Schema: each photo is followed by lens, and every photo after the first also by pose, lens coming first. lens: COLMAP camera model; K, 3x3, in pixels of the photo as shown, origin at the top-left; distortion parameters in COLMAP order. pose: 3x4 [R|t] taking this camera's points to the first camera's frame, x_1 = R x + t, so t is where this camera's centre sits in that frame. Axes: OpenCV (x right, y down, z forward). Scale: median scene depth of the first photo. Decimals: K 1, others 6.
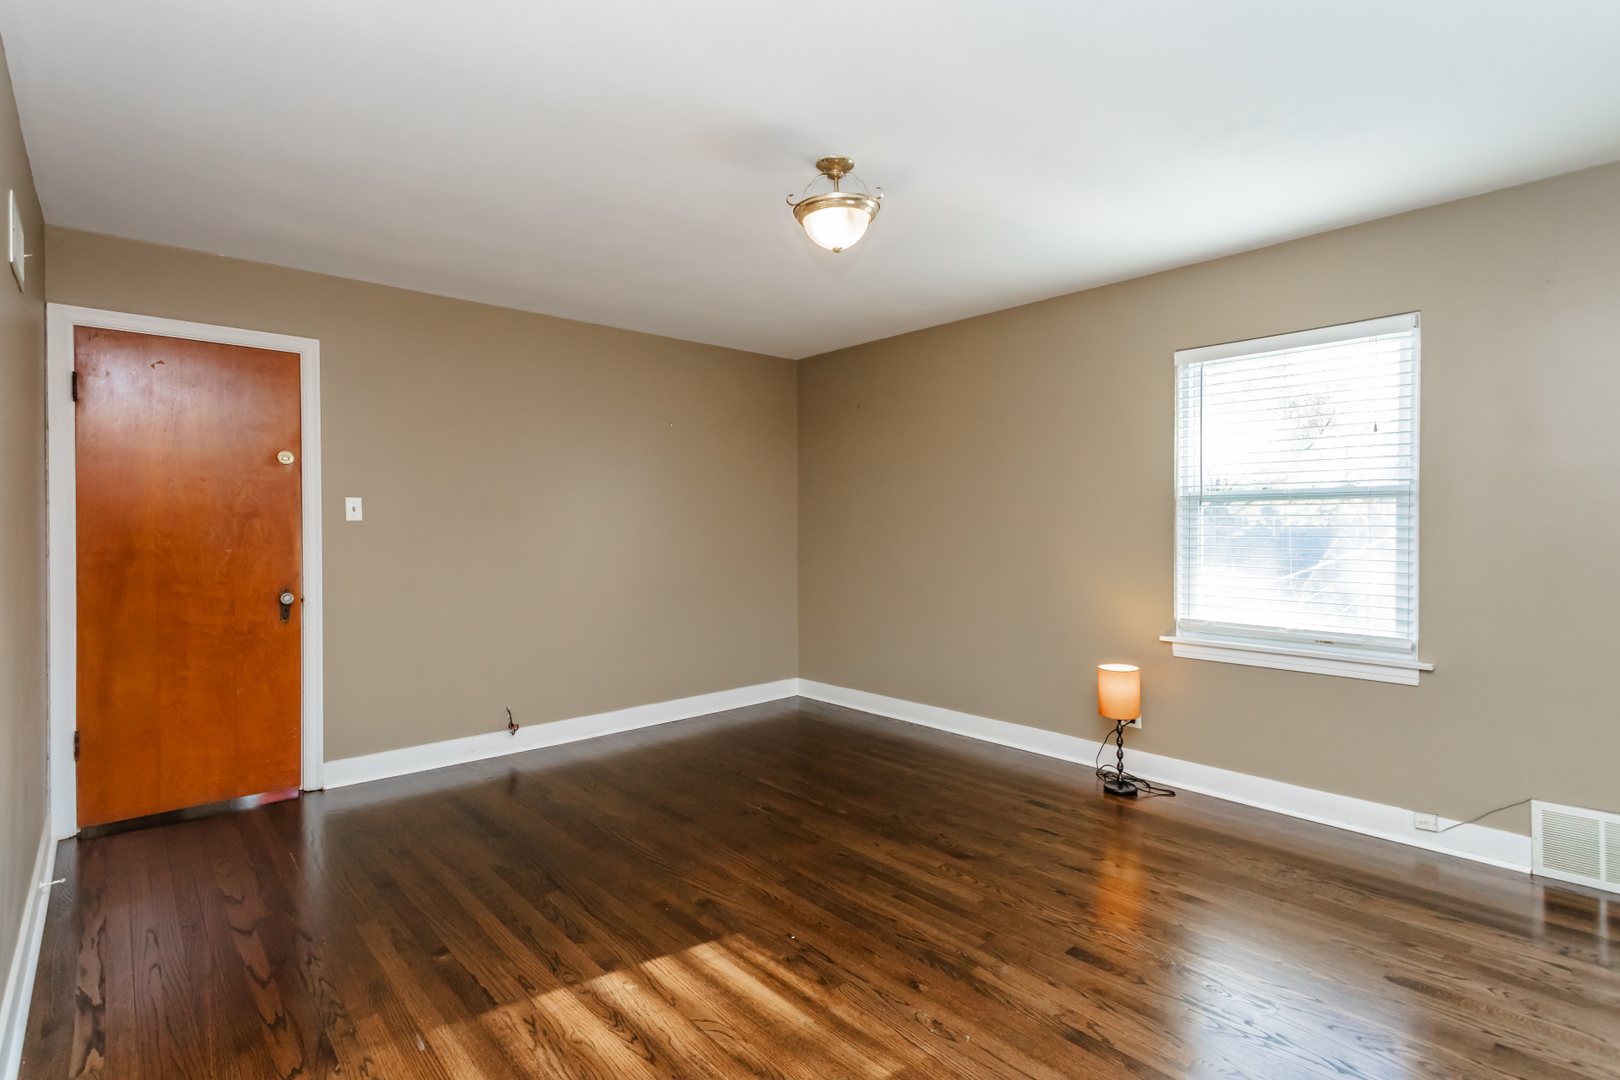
lens RADIAL K [[779.4, 0, 839.6], [0, 779.4, 536.3], [0, 0, 1]] dist [0.004198, 0.001036]
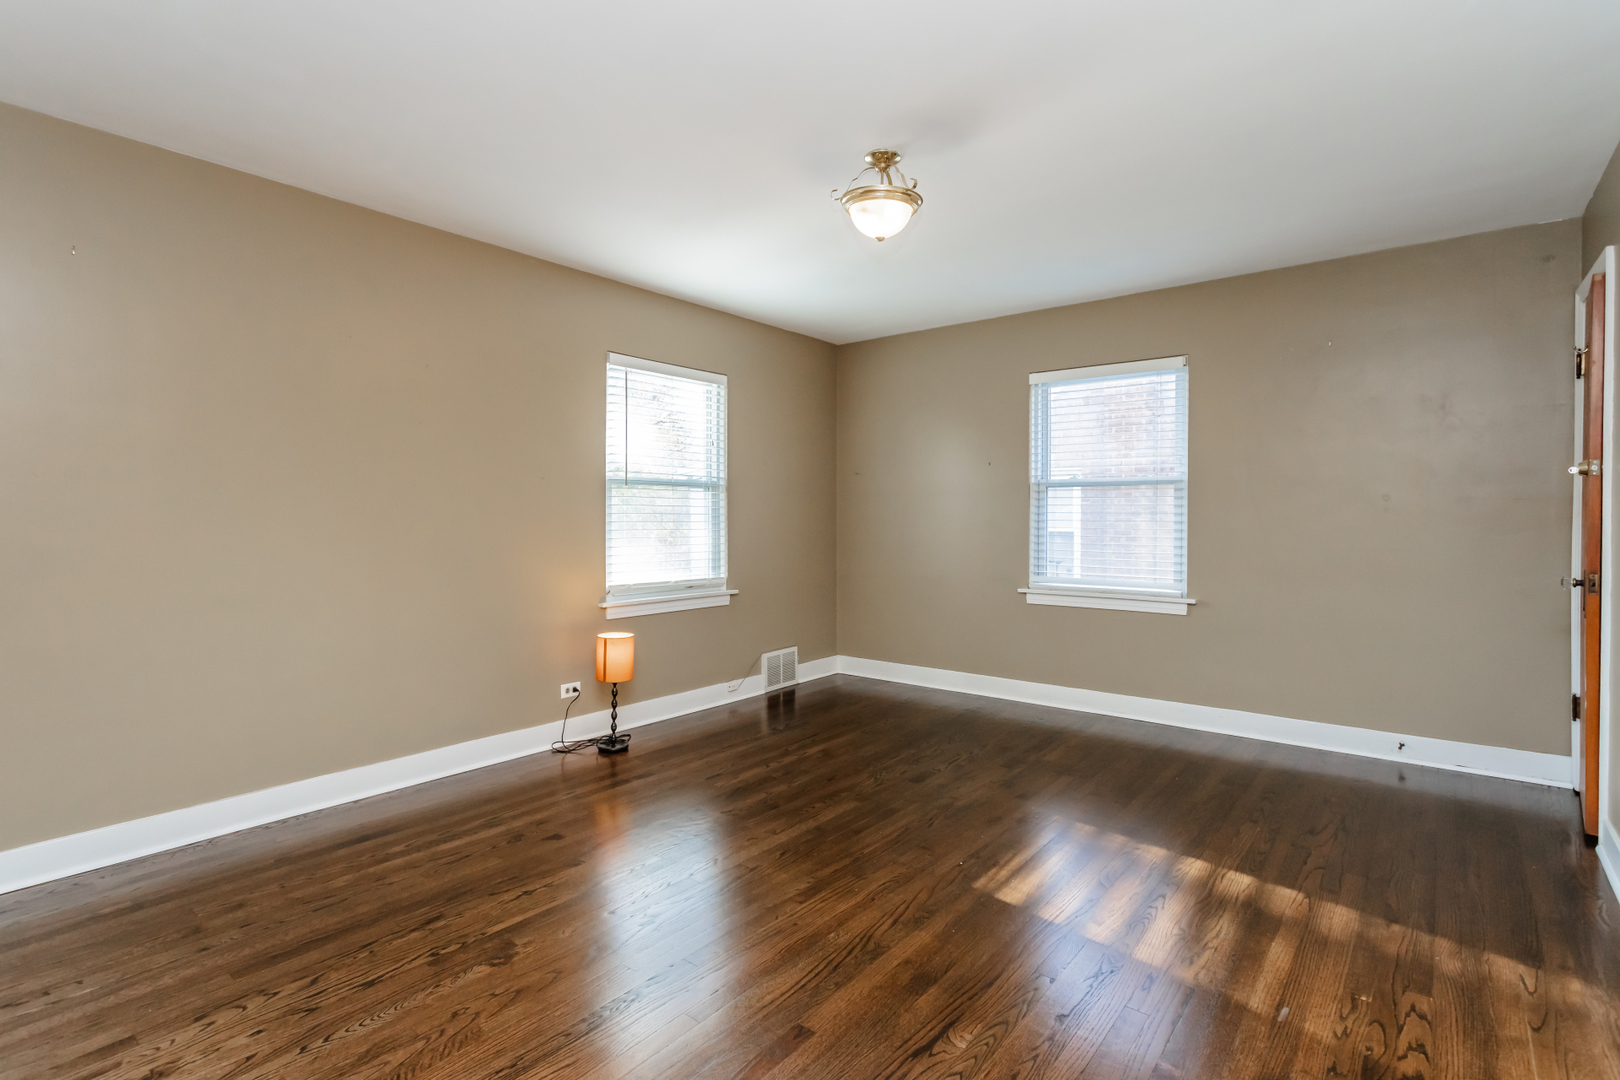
lens RADIAL K [[755.7, 0, 804.9], [0, 755.7, 526.7], [0, 0, 1]] dist [0.001580, -0.000239]
pose [[-0.116511, -0.012233, 0.993114, -0.825727], [0.011789, 0.999837, 0.013699, 0.008274], [-0.993119, 0.013304, -0.116347, 0.999617]]
